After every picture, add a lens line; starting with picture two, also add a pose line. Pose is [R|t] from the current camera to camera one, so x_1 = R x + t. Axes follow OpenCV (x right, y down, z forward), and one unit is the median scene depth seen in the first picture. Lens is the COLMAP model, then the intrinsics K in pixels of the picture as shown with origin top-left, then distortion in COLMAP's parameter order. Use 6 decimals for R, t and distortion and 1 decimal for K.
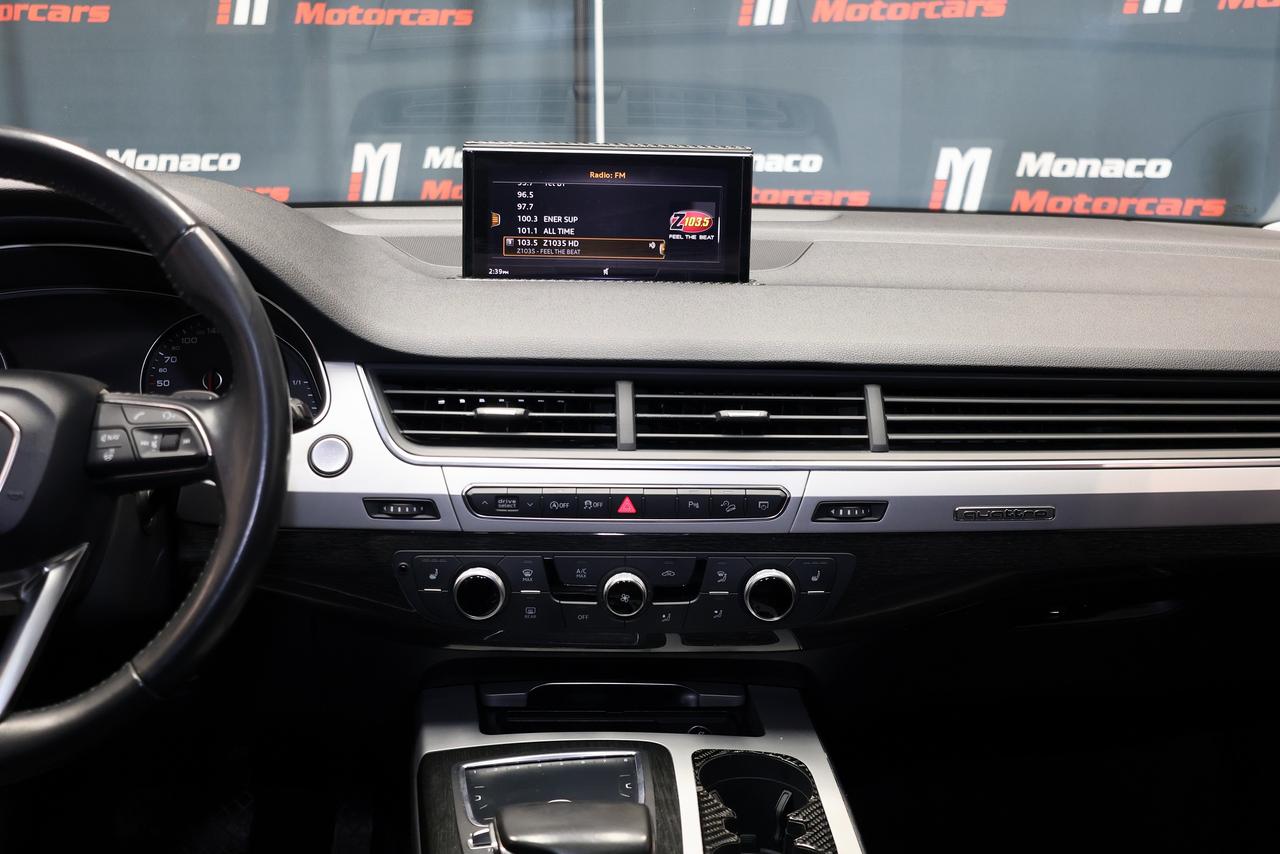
lens RADIAL K [[1487.9, 0, 631.2], [0, 1487.9, 401.3], [0, 0, 1]] dist [0.007901, 0.000000]
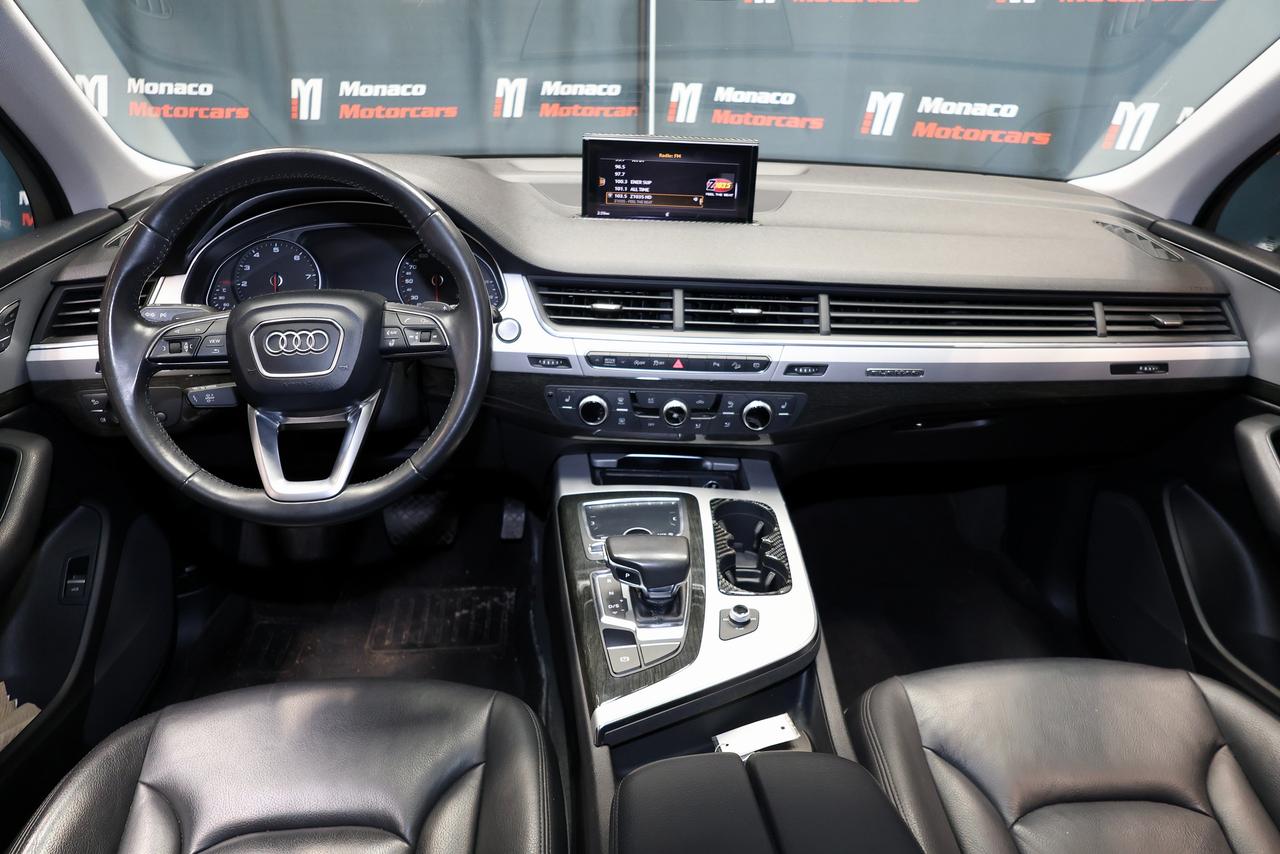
lens RADIAL K [[914.9, 0, 638.1], [0, 914.9, 424.7], [0, 0, 1]] dist [-0.008011, 0.015695]
pose [[0.999442, 0.027391, -0.019138, -0.027347], [-0.022596, 0.975953, 0.216805, -0.091837], [0.024616, -0.216252, 0.976027, -0.064547]]
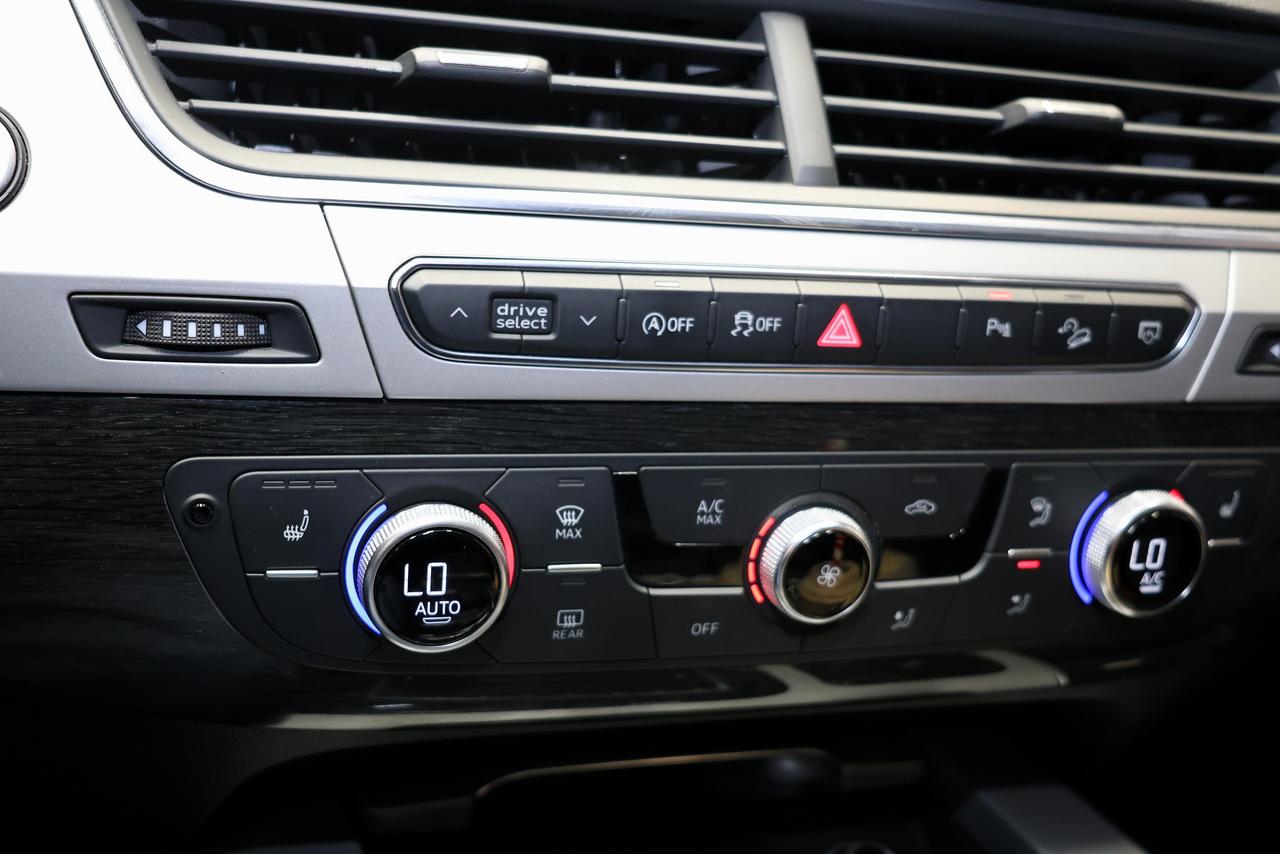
lens RADIAL K [[1389.0, 0, 648.9], [0, 1389.0, 405.0], [0, 0, 1]] dist [-0.002746, 0.000000]
pose [[0.957541, -0.003137, 0.288279, -0.147517], [-0.014041, 0.998247, 0.057500, 0.069943], [-0.287954, -0.059107, 0.955818, 0.681895]]
